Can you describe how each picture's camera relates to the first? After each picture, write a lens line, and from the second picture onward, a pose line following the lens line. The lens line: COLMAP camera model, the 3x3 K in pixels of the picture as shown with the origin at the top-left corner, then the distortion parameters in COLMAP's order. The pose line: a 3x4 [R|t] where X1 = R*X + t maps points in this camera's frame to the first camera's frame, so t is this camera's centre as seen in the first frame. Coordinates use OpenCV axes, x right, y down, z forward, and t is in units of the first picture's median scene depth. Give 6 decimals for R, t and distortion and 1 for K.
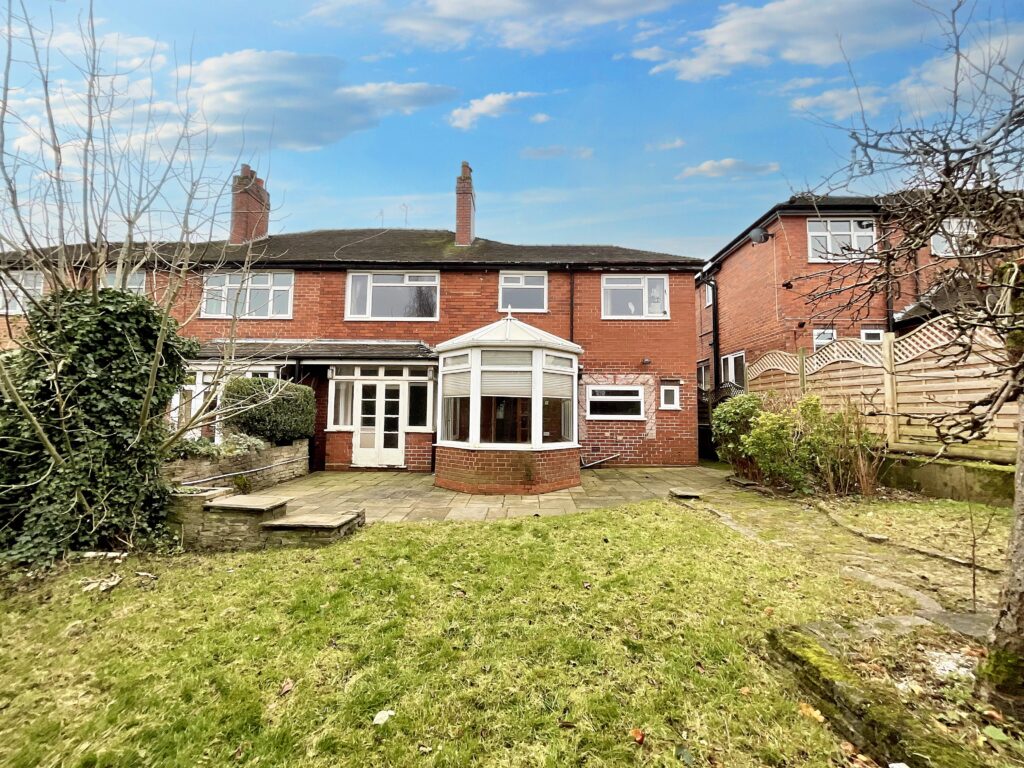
lens RADIAL K [[416.3, 0, 512.5], [0, 416.3, 386.2], [0, 0, 1]] dist [0.001451, 0.000034]
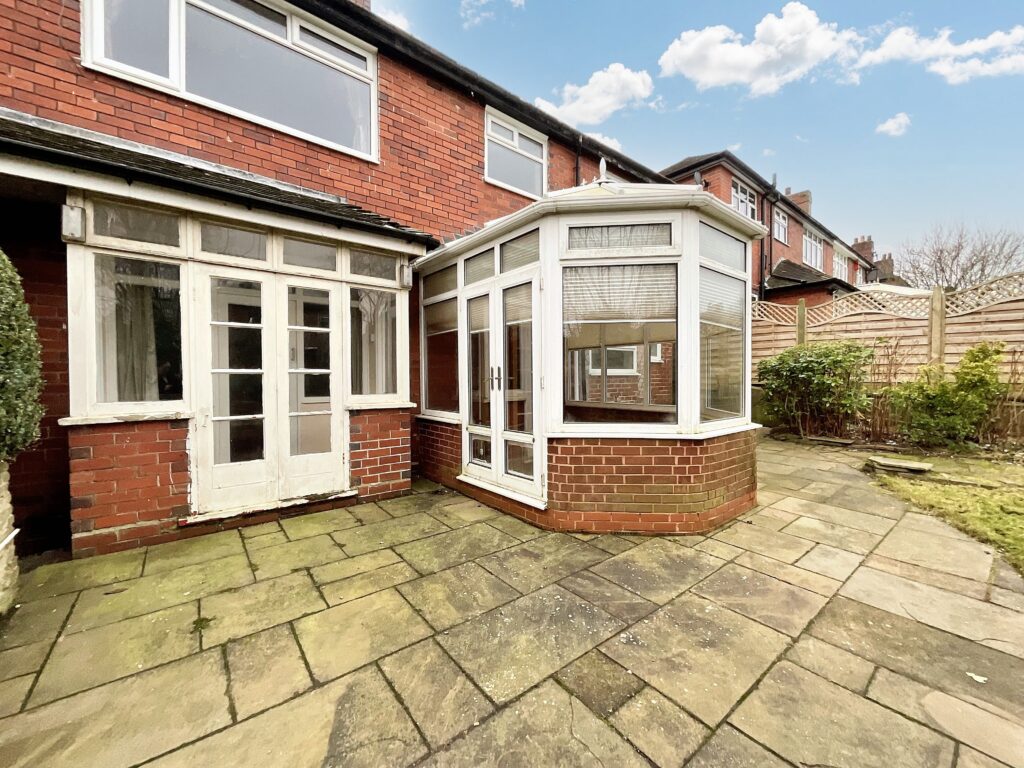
lens RADIAL K [[416.3, 0, 512.5], [0, 416.3, 386.2], [0, 0, 1]] dist [0.001451, 0.000034]
pose [[0.764497, -0.024372, 0.644166, -0.396703], [-0.032185, 0.996596, 0.075902, 0.051019], [-0.643823, -0.078760, 0.761110, 0.584911]]
